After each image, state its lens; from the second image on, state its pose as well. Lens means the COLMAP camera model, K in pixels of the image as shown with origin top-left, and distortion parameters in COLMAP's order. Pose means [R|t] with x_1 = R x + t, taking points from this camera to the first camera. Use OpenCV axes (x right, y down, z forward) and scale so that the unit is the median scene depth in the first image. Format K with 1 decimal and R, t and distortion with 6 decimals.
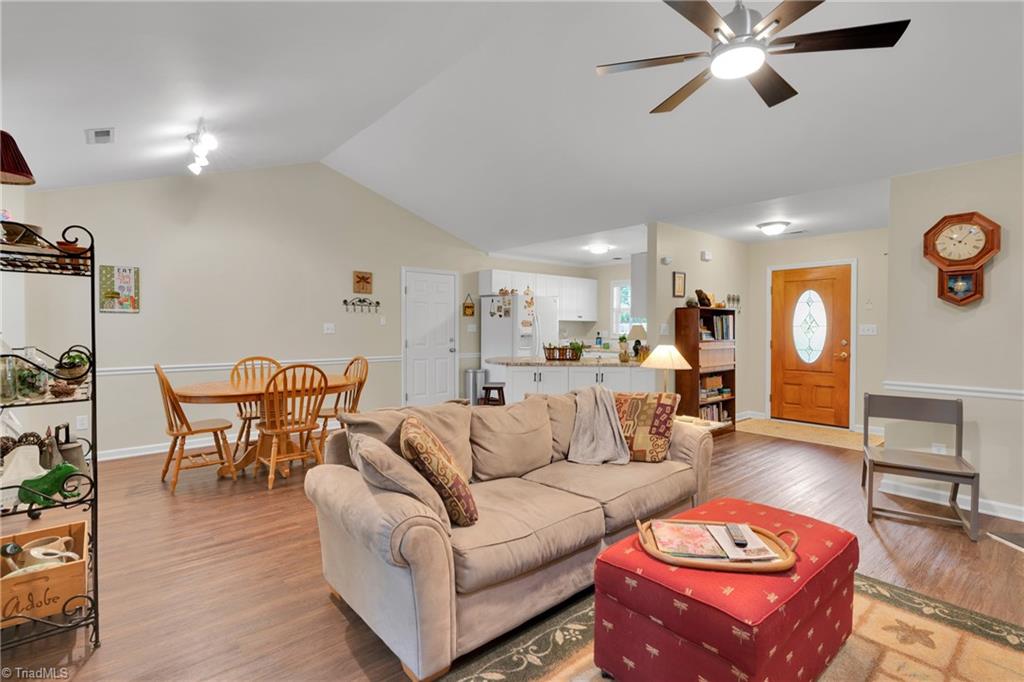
lens RADIAL K [[485.2, 0, 513.7], [0, 485.2, 337.1], [0, 0, 1]] dist [-0.000081, -0.000224]
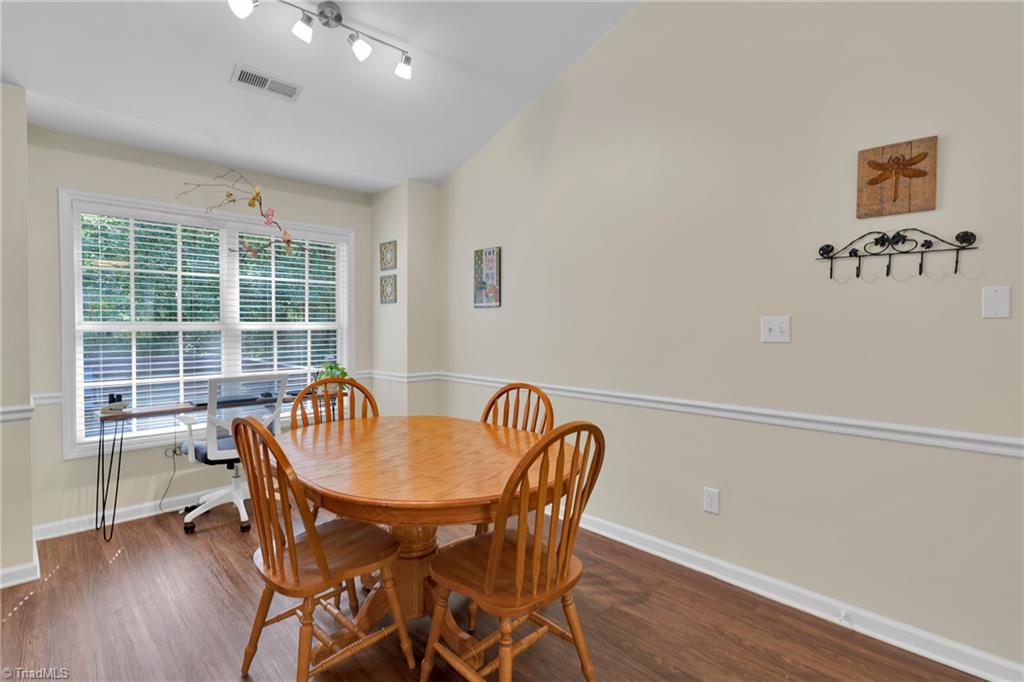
lens RADIAL K [[485.2, 0, 514.4], [0, 485.2, 333.3], [0, 0, 1]] dist [-0.000081, -0.000224]
pose [[0.077749, 0.013056, -0.996887, -0.024987], [-0.017583, 0.999777, 0.011723, -0.015272], [0.996818, 0.016617, 0.077961, 0.774174]]
